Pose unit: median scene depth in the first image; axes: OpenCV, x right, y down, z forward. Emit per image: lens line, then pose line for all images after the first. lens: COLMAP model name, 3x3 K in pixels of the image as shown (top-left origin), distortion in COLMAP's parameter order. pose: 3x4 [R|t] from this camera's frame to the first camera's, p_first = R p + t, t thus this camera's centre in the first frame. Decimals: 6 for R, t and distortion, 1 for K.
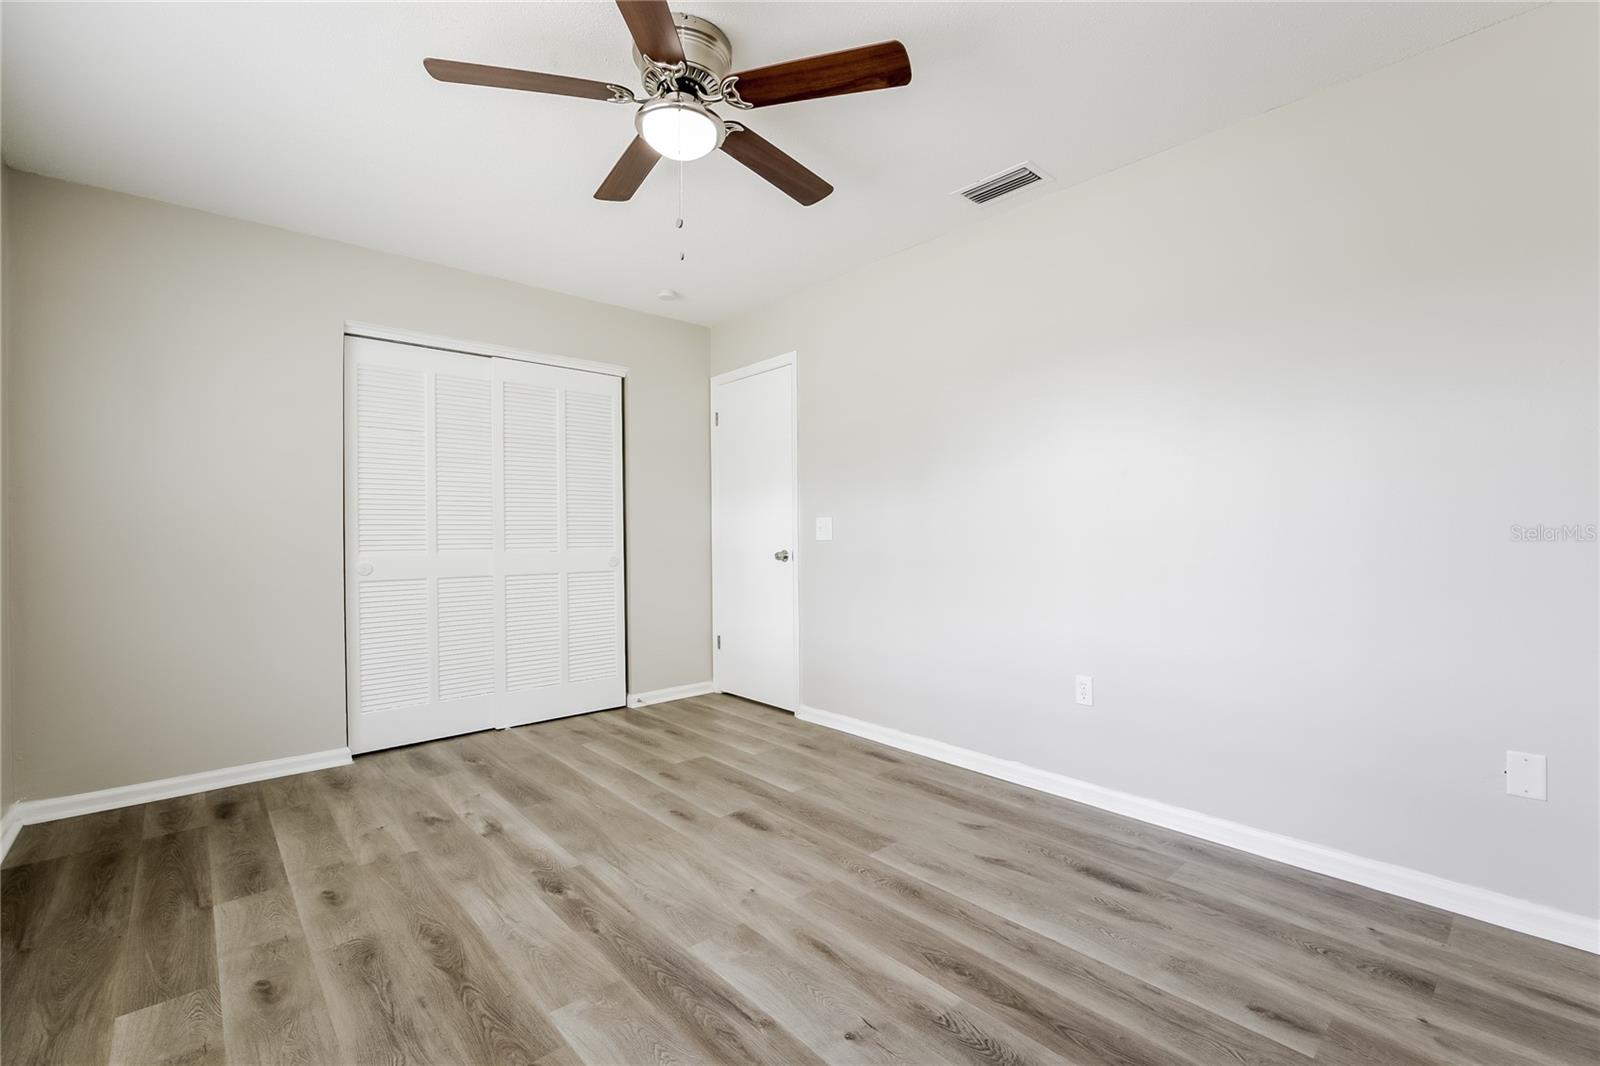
lens RADIAL K [[662.8, 0, 781.6], [0, 662.8, 547.0], [0, 0, 1]] dist [-0.003170, -0.000491]
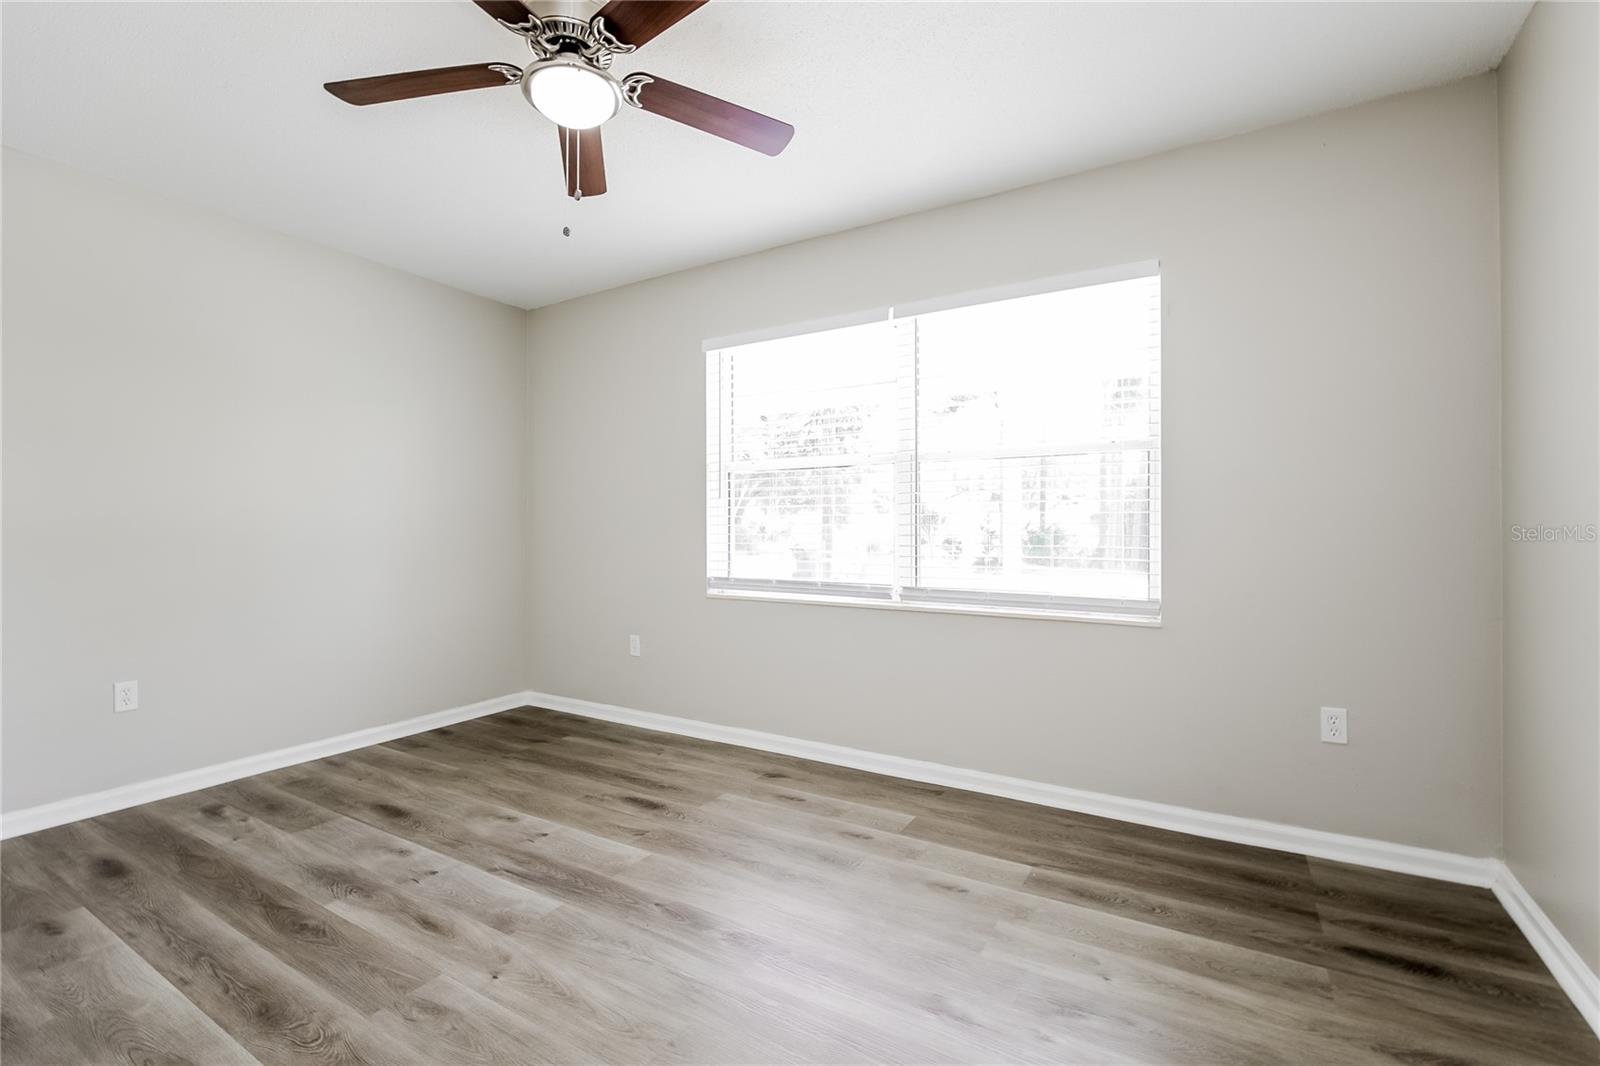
lens RADIAL K [[662.8, 0, 781.6], [0, 662.8, 547.0], [0, 0, 1]] dist [-0.003170, -0.000491]
pose [[-0.950408, 0.025505, -0.309958, -0.147180], [0.010288, 0.998665, 0.050630, -0.044330], [0.310835, 0.044930, -0.949401, 1.953931]]
